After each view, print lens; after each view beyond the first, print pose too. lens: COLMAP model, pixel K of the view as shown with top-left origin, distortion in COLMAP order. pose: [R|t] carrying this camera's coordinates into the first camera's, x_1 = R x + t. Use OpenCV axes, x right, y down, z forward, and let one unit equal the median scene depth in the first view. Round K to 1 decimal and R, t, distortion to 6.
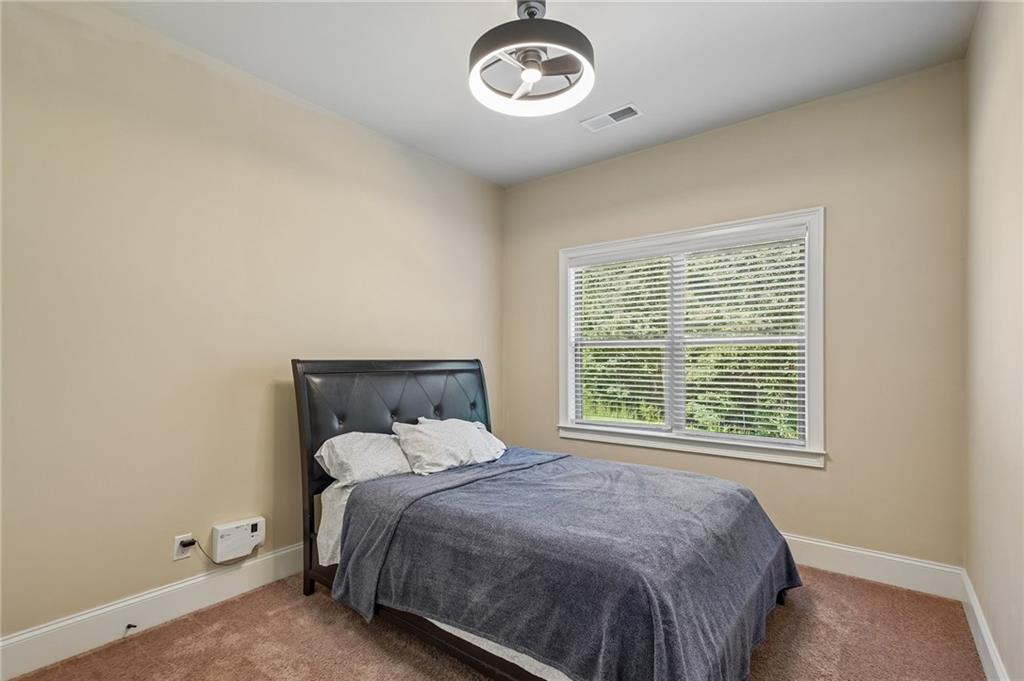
lens RADIAL K [[477.6, 0, 510.0], [0, 477.6, 347.8], [0, 0, 1]] dist [-0.000919, 0.000305]
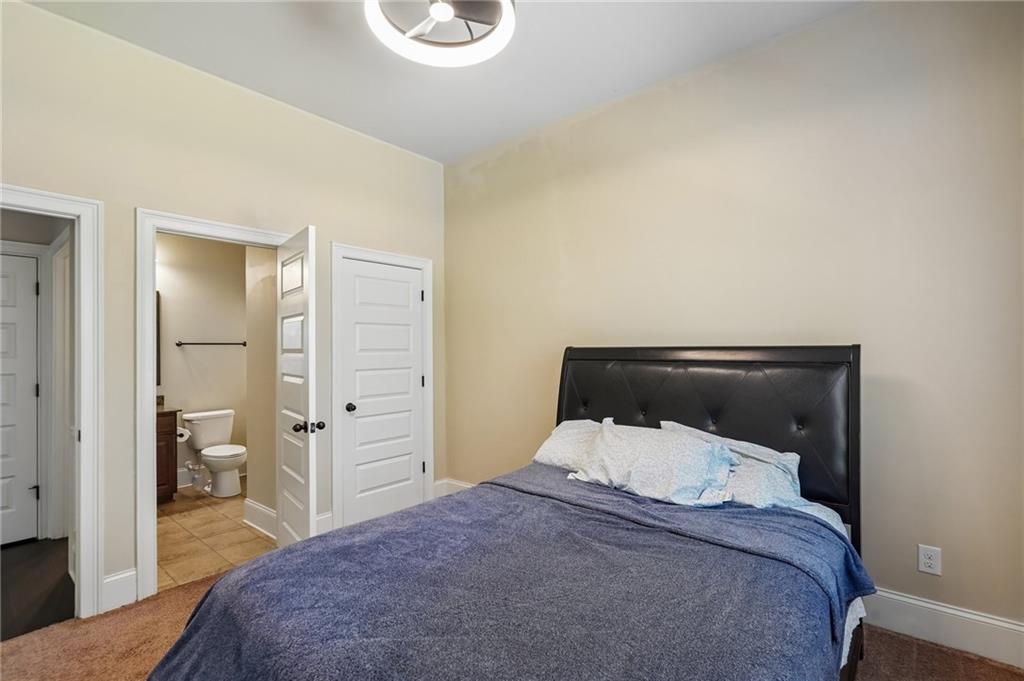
lens RADIAL K [[477.6, 0, 510.0], [0, 477.6, 347.8], [0, 0, 1]] dist [-0.000919, 0.000305]
pose [[-0.042549, 0.004612, -0.999084, 0.684826], [0.033138, 0.999446, 0.003202, 0.017773], [0.998545, -0.032971, -0.042678, 0.901126]]
